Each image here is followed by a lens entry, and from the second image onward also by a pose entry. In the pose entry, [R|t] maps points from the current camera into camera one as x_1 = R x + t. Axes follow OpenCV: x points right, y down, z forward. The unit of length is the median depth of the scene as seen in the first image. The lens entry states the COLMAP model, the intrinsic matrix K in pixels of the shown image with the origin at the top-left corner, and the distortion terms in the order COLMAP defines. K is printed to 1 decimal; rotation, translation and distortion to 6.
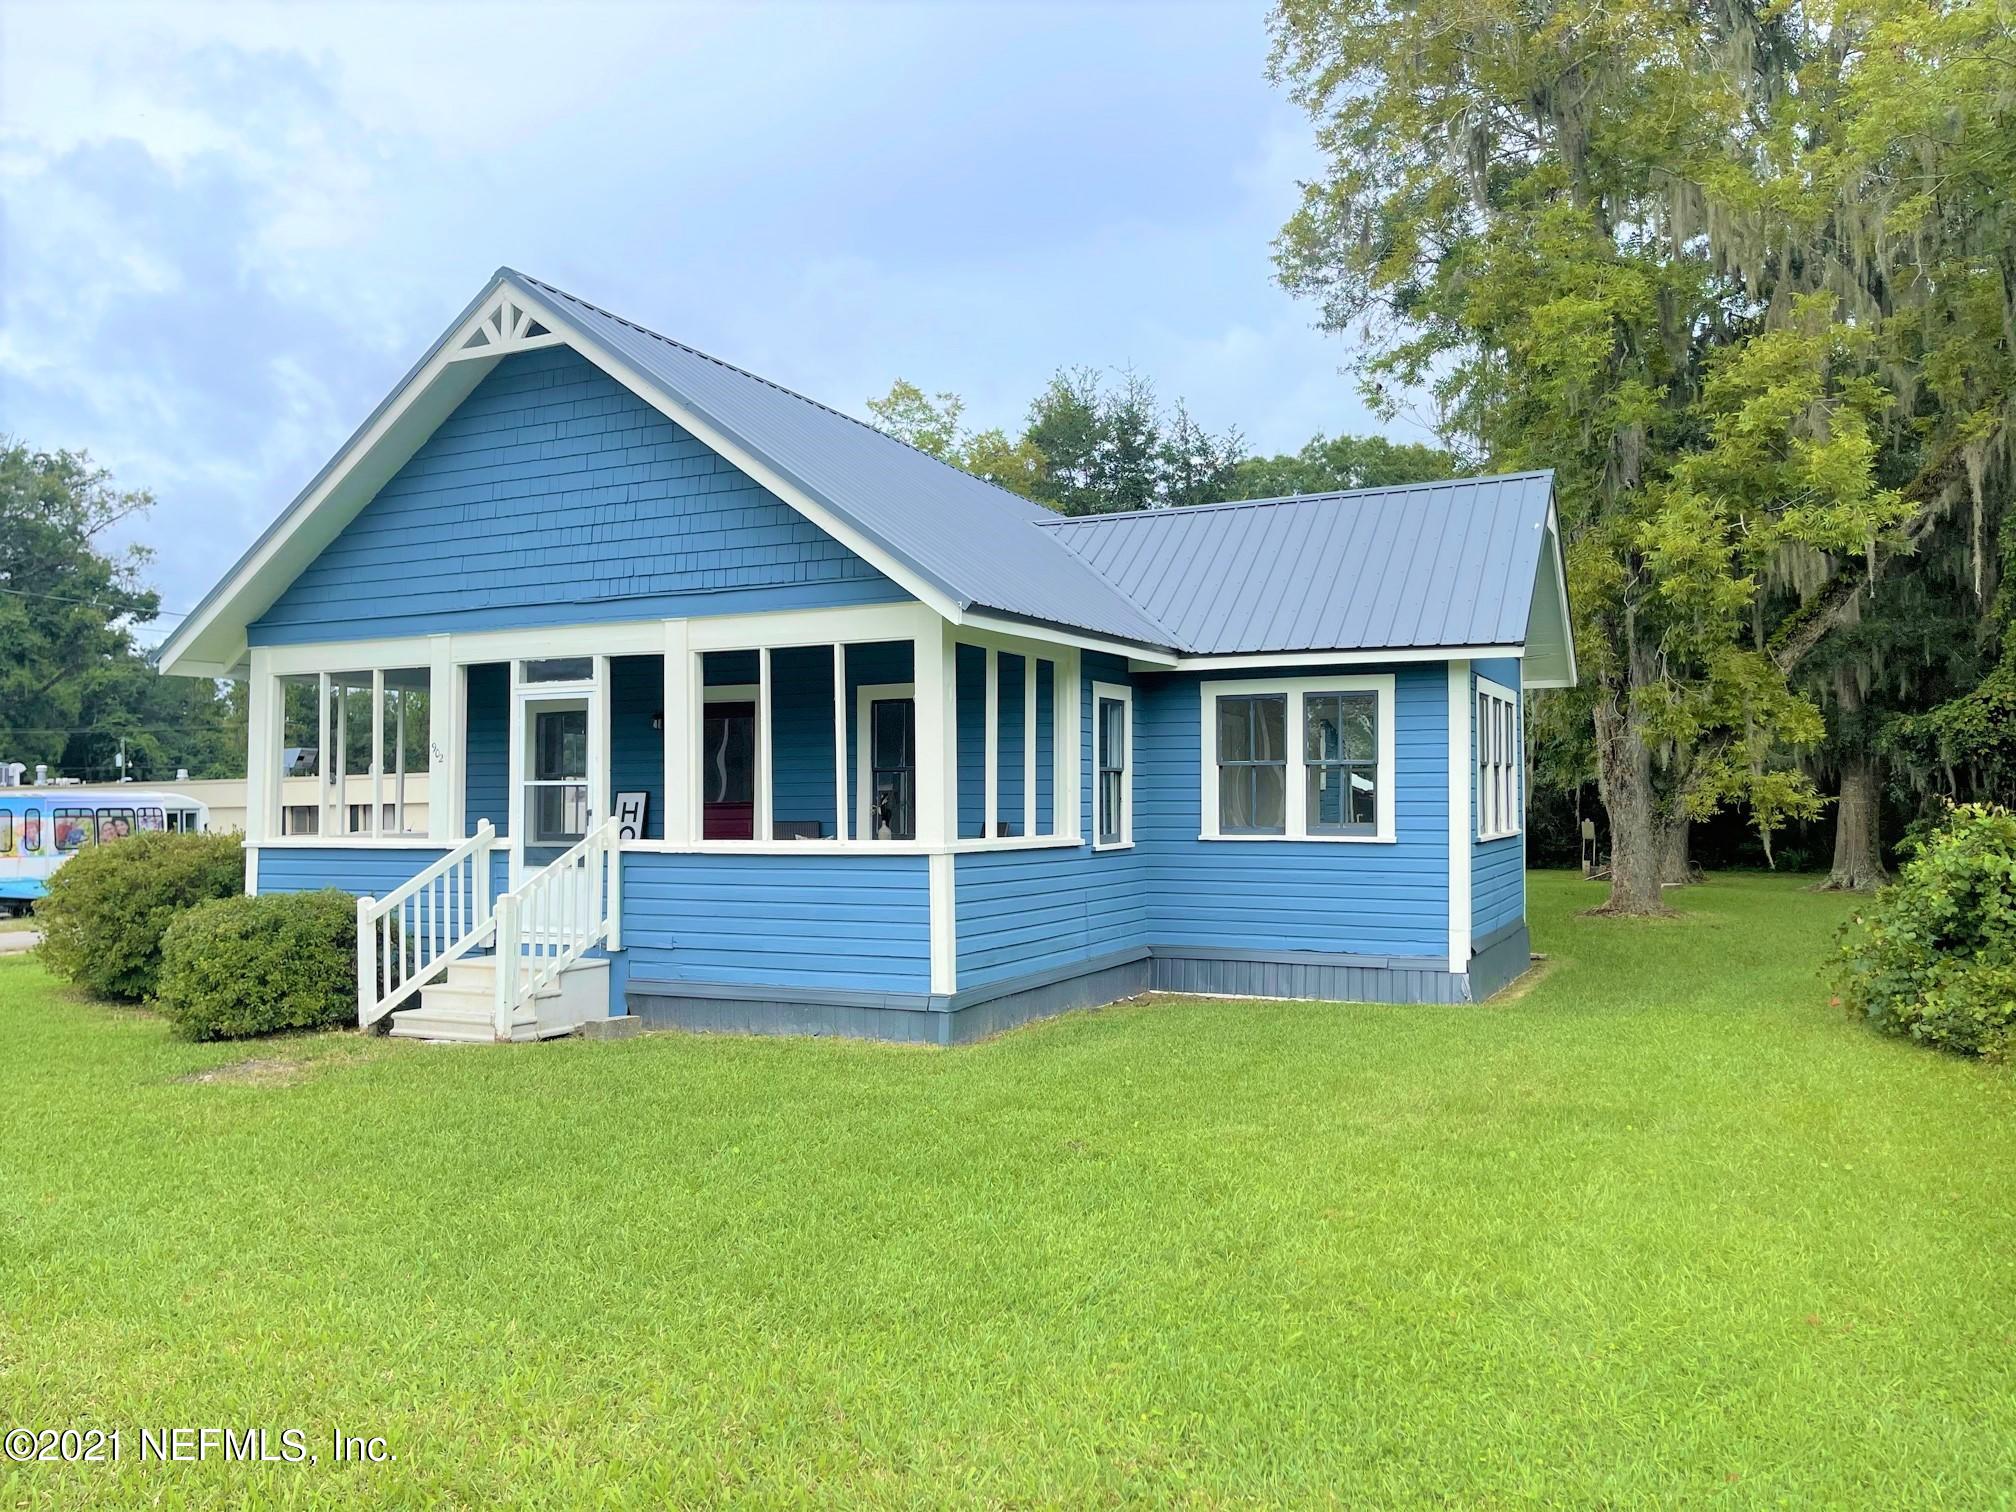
lens RADIAL K [[1487.9, 0, 996.7], [0, 1487.9, 746.8], [0, 0, 1]] dist [0.057534, -0.008480]
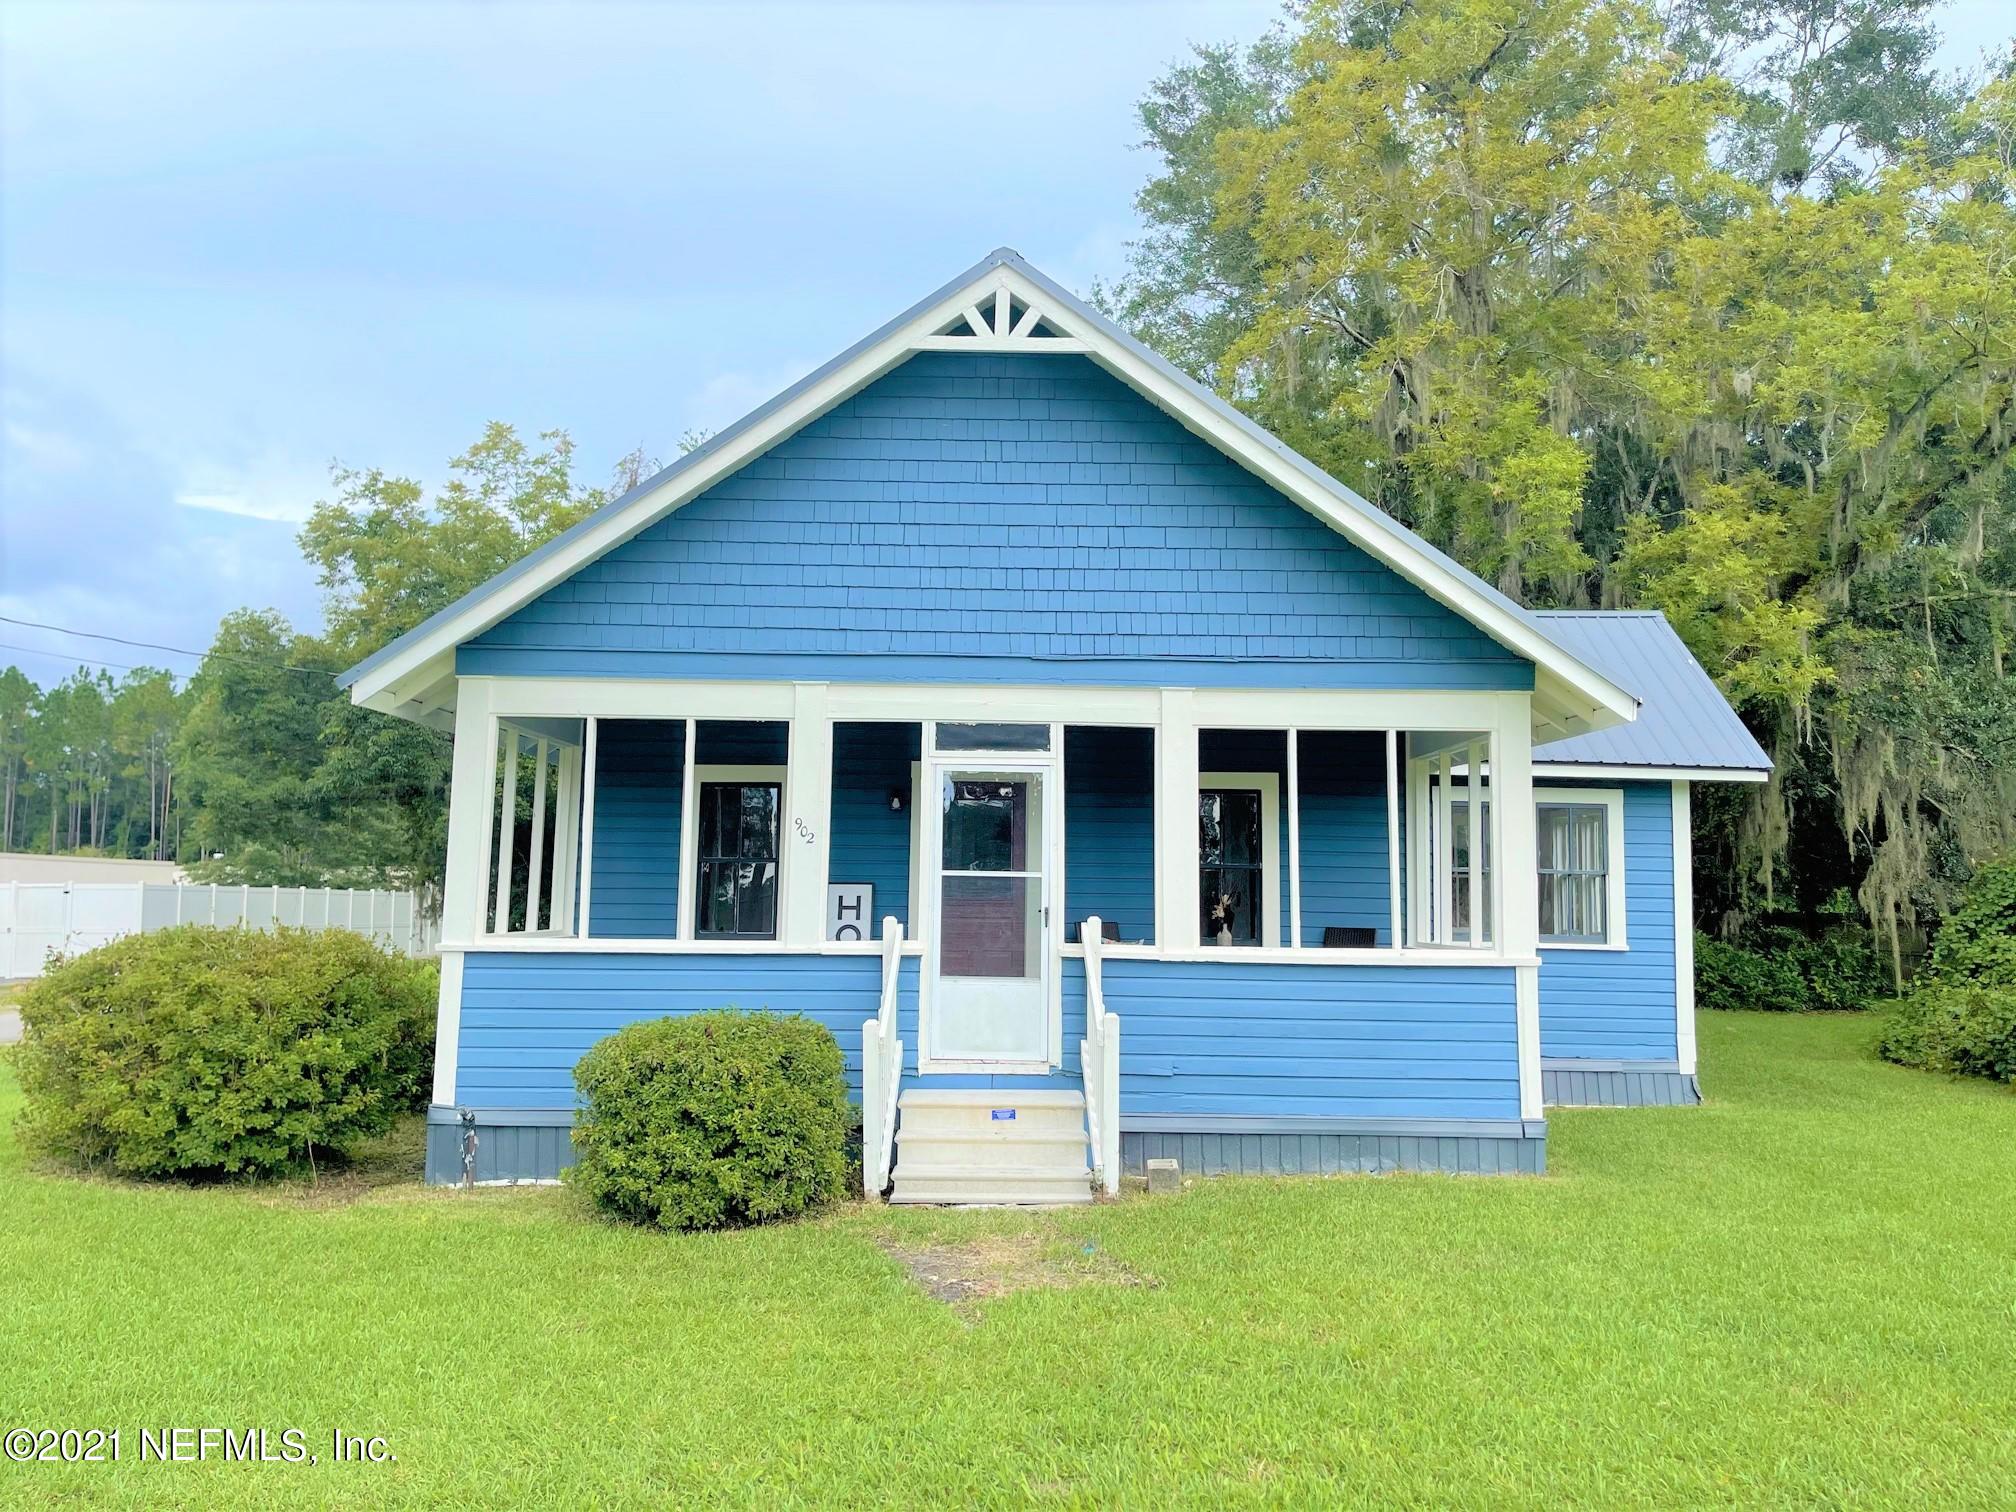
lens RADIAL K [[1487.9, 0, 1000.8], [0, 1487.9, 764.2], [0, 0, 1]] dist [0.057534, -0.008480]
pose [[0.898882, 0.056395, 0.434547, -0.653067], [-0.034674, 0.997728, -0.057758, 0.010923], [-0.436817, 0.036850, 0.898795, 0.264443]]
